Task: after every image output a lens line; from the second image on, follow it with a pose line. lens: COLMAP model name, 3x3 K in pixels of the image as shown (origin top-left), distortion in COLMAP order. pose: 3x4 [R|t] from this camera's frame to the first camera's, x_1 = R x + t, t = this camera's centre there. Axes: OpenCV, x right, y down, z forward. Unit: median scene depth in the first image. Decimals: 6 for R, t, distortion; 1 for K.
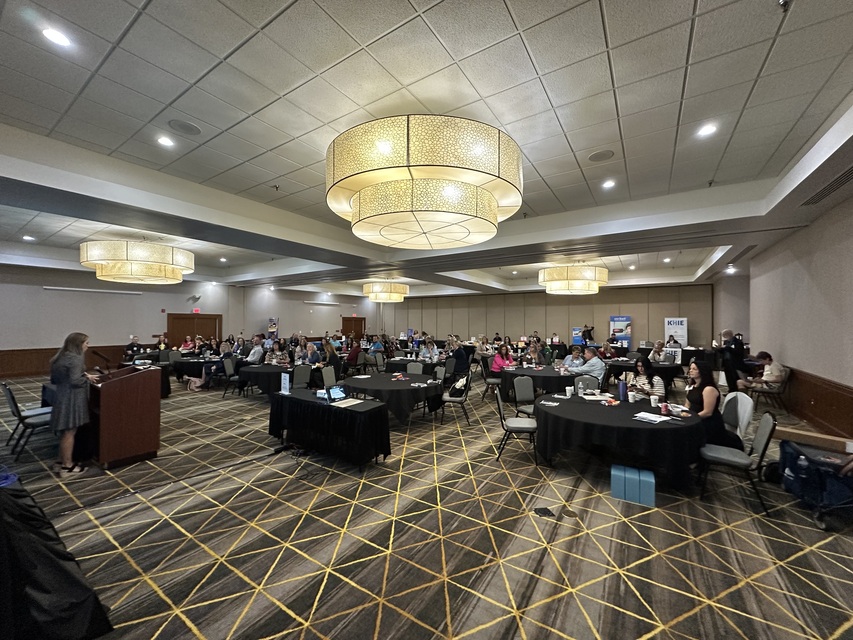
lens RADIAL K [[340.3, 0, 426.5], [0, 340.3, 320.0], [0, 0, 1]] dist [-0.000560, -0.000051]
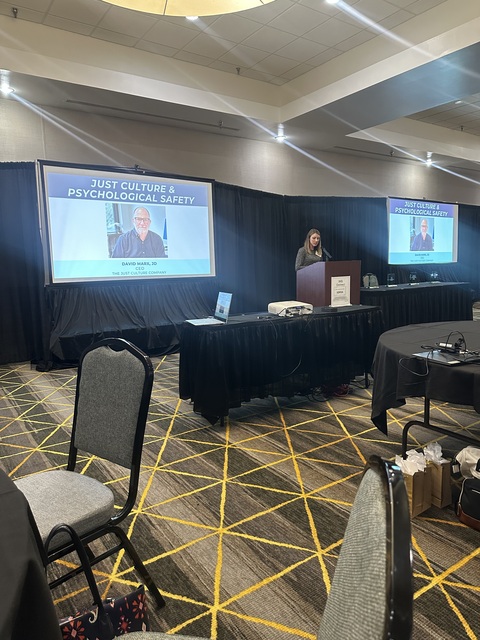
lens RADIAL K [[453.4, 0, 240.0], [0, 453.4, 320.0], [0, 0, 1]] dist [0.124938, -0.226887]
pose [[-0.375570, 0.117532, -0.919312, 0.538370], [0.025578, 0.992863, 0.116486, 0.147602], [0.926441, 0.020234, -0.375895, 1.308798]]
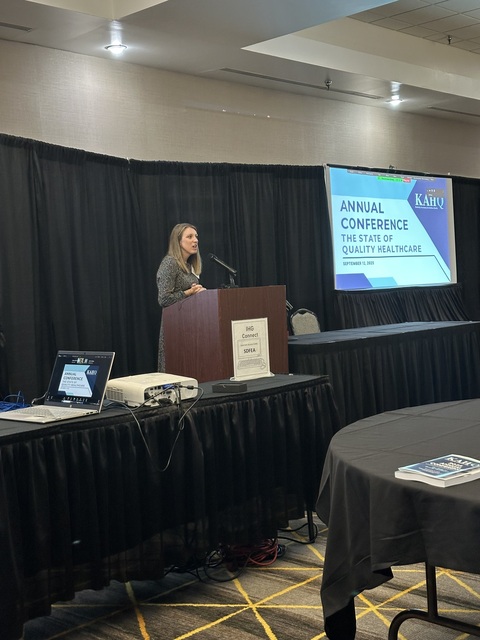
lens RADIAL K [[901.5, 0, 240.0], [0, 901.5, 320.0], [0, 0, 1]] dist [0.145251, -0.021904]
pose [[-0.176370, 0.044533, -0.983316, 0.503336], [0.054096, 0.997905, 0.035491, 0.139685], [0.982836, -0.046934, -0.178409, 1.302669]]
